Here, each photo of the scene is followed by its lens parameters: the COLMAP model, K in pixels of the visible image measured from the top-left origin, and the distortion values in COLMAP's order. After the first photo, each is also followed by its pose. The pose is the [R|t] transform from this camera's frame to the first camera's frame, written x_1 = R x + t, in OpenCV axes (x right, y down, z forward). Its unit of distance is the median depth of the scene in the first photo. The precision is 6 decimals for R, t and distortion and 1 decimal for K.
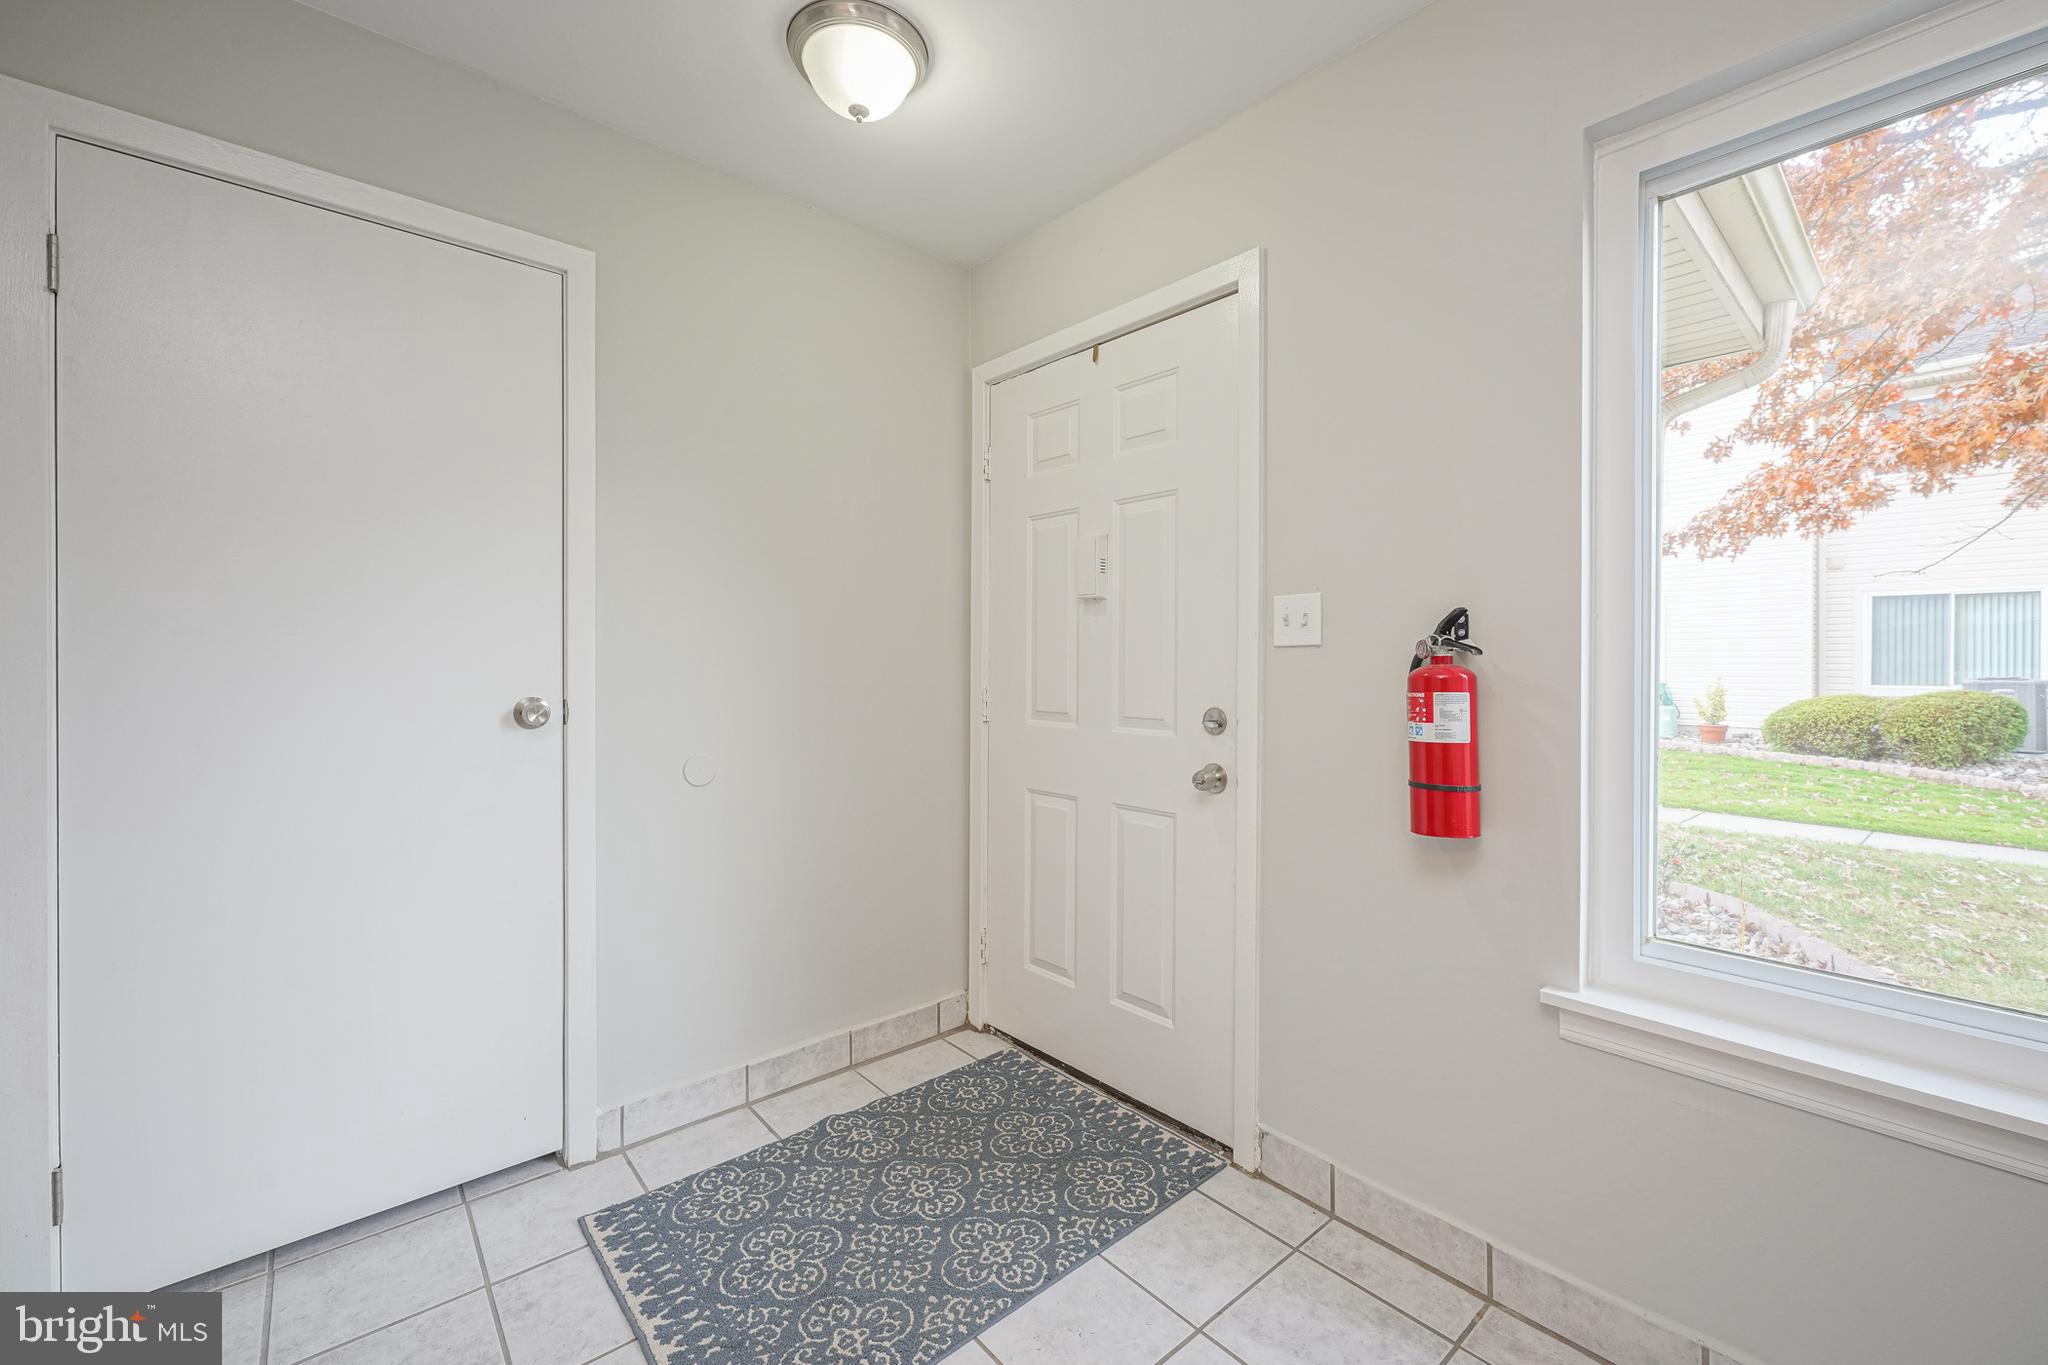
lens RADIAL K [[827.0, 0, 1025.3], [0, 827.0, 664.4], [0, 0, 1]] dist [-0.000579, -0.000073]
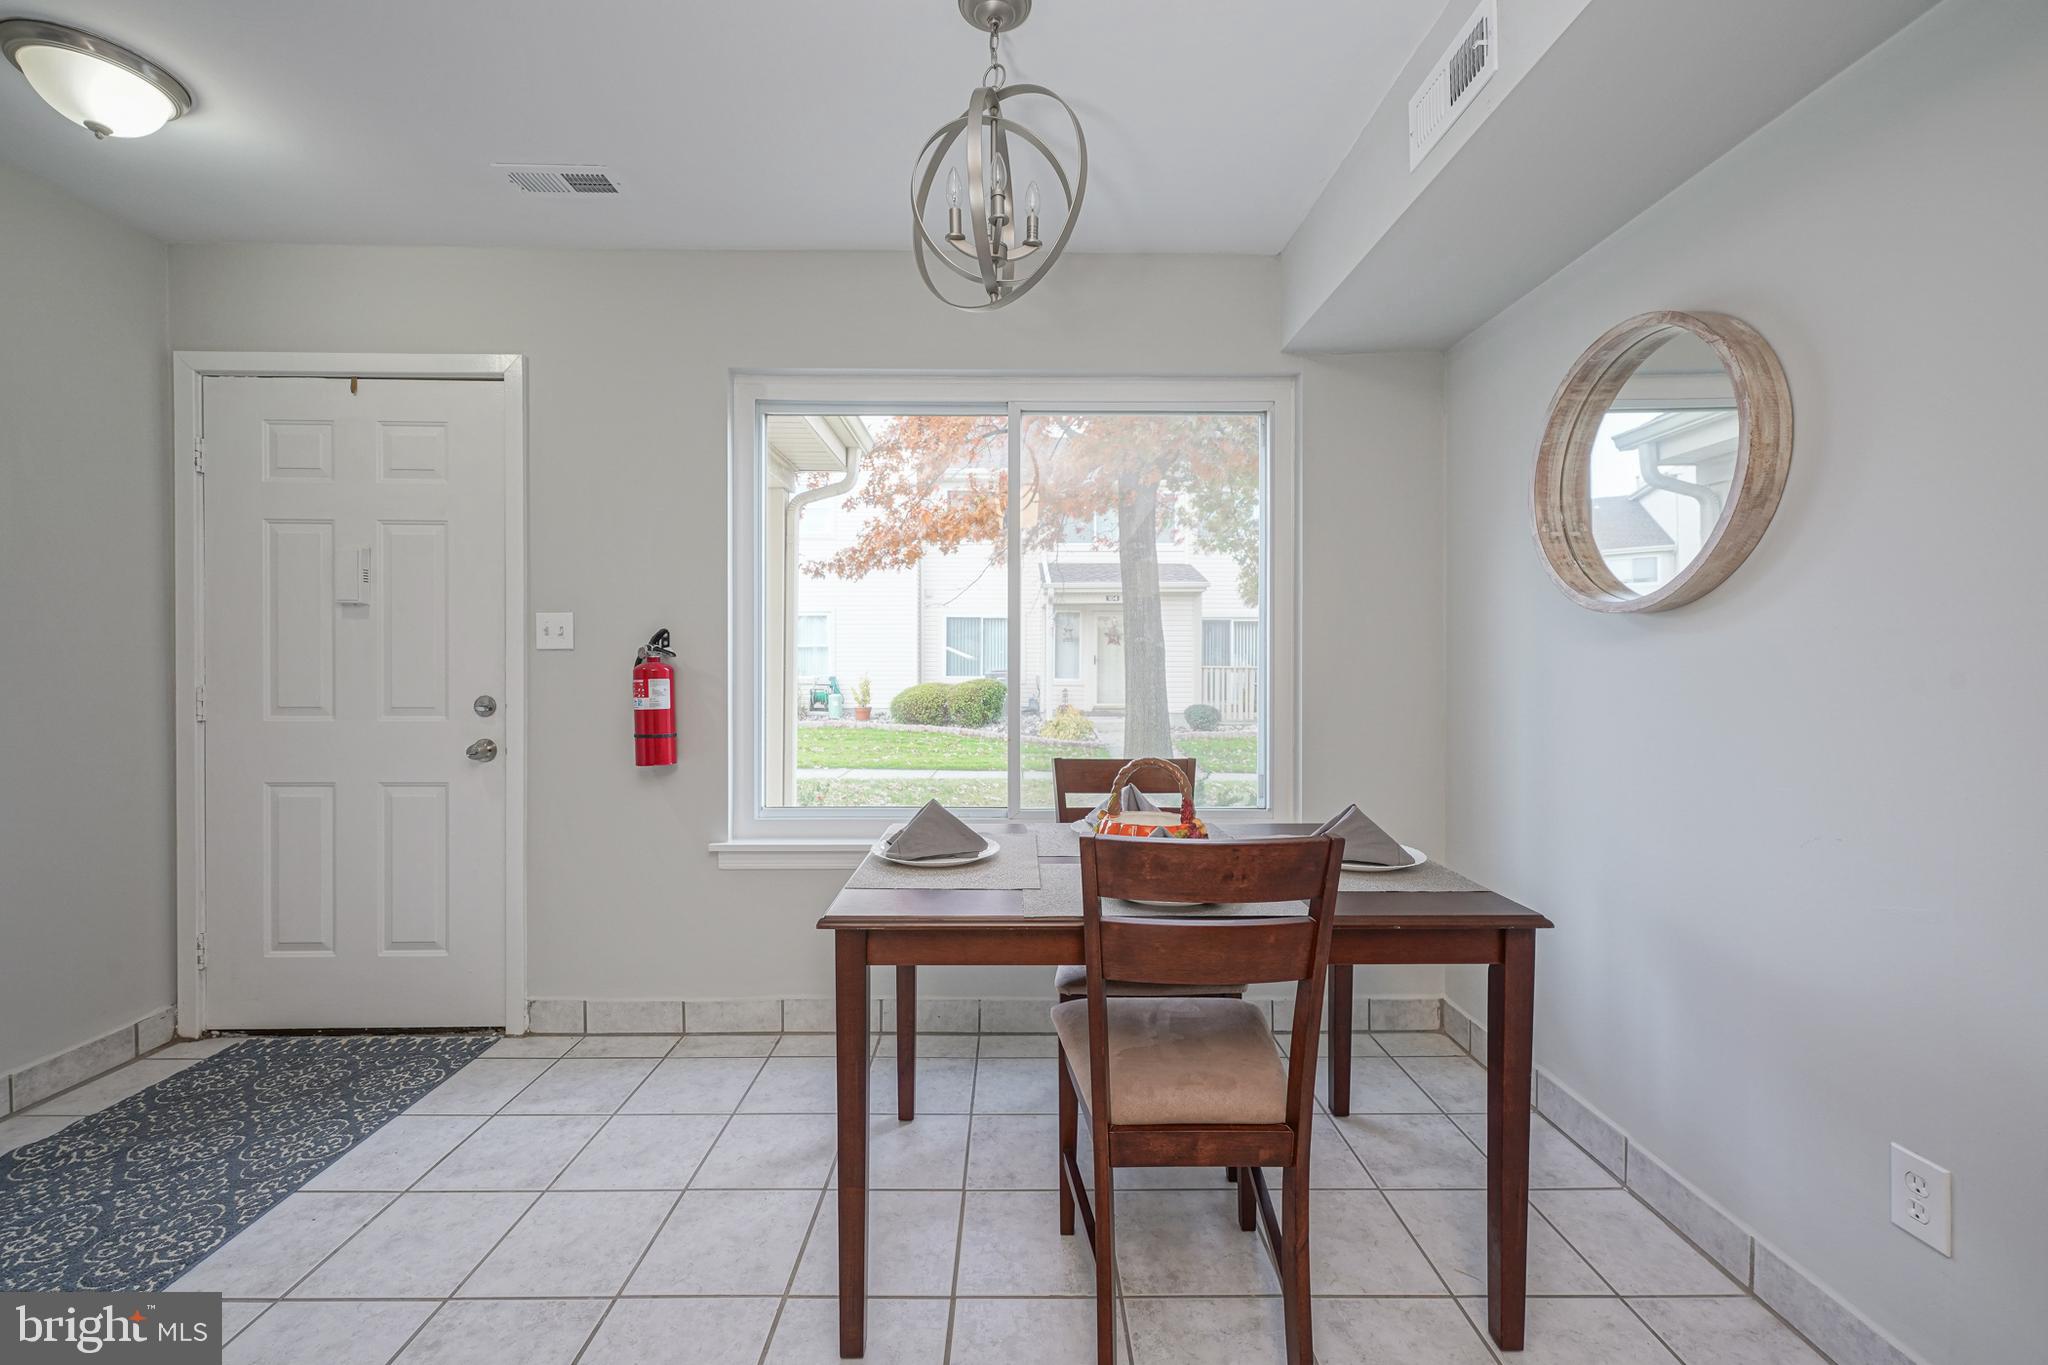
lens RADIAL K [[821.1, 0, 1009.3], [0, 821.1, 674.9], [0, 0, 1]] dist [0.002364, 0.000101]
pose [[0.654213, -0.011938, 0.756216, -0.194394], [0.000377, 0.999880, 0.015459, 0.000028], [-0.756310, -0.009828, 0.654139, -0.435341]]
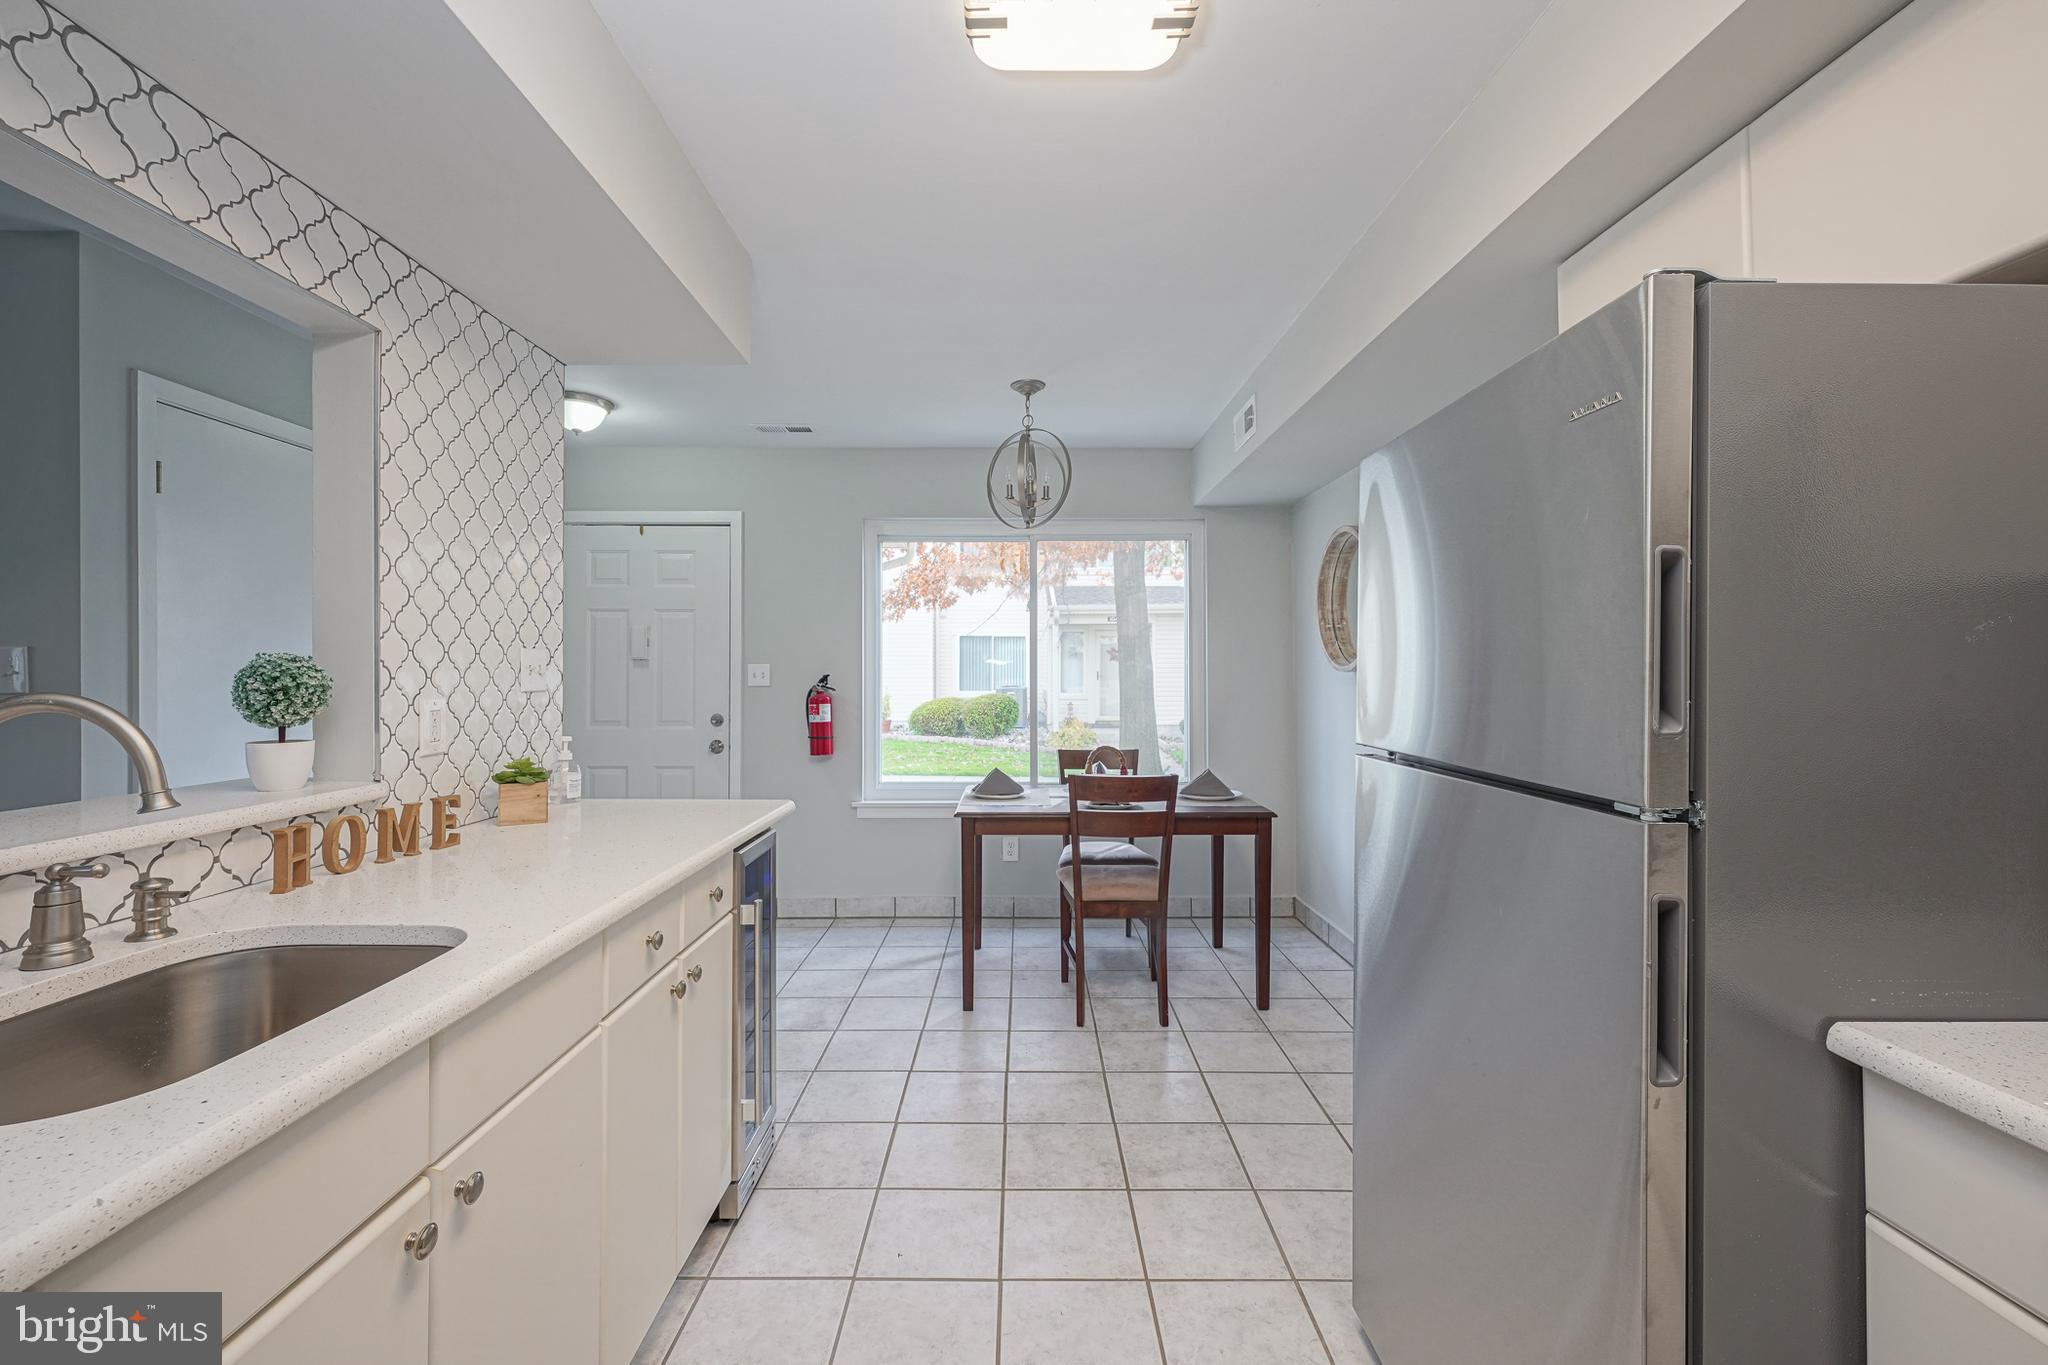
lens RADIAL K [[820.6, 0, 1004.5], [0, 820.6, 676.7], [0, 0, 1]] dist [-0.001460, -0.000108]
pose [[0.664335, -0.003888, 0.747425, -0.820476], [0.003130, 0.999992, 0.002420, -0.044854], [-0.747428, 0.000731, 0.664342, -0.927368]]
